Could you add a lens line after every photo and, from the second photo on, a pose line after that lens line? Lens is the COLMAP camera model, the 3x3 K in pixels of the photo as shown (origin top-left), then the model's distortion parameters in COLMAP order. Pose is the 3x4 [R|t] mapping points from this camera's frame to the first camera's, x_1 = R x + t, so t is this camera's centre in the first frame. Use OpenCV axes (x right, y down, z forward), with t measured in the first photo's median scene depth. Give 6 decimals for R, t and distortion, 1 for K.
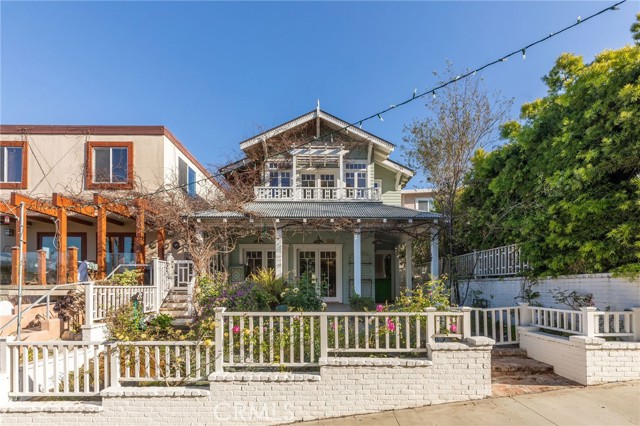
lens RADIAL K [[315.1, 0, 315.9], [0, 315.1, 274.0], [0, 0, 1]] dist [0.000130, -0.000323]
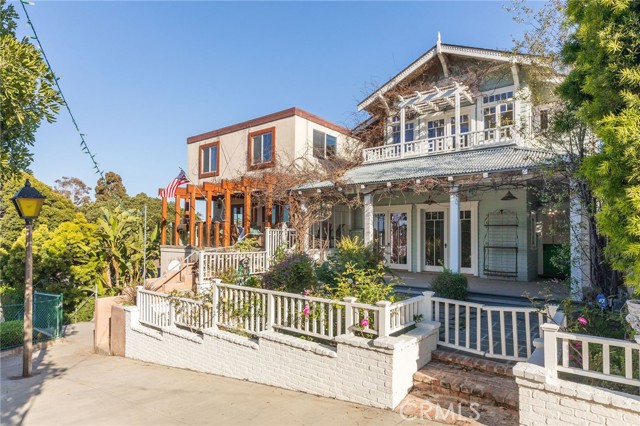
lens RADIAL K [[358.8, 0, 302.5], [0, 358.8, 222.0], [0, 0, 1]] dist [0.004466, -0.001605]
pose [[0.765506, -0.018908, -0.643151, 0.413848], [0.014281, 0.999821, -0.012396, -0.046977], [0.643270, 0.000305, 0.765639, 0.036813]]
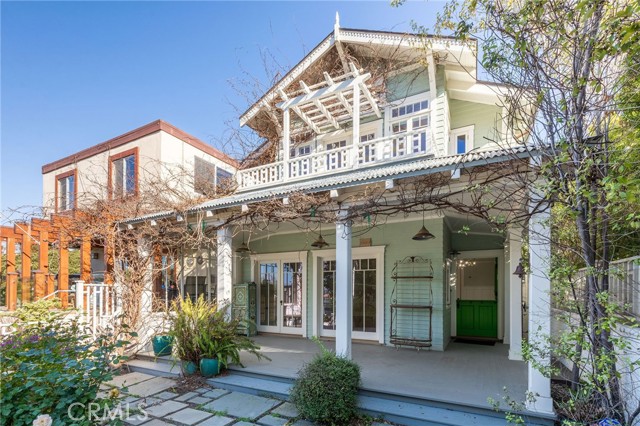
lens RADIAL K [[295.4, 0, 320.7], [0, 295.4, 286.0], [0, 0, 1]] dist [0.010835, 0.000321]
pose [[0.883769, -0.005368, -0.467893, 0.306079], [0.014916, 0.999749, 0.016703, -0.036139], [0.467686, -0.021741, 0.883627, 0.561315]]
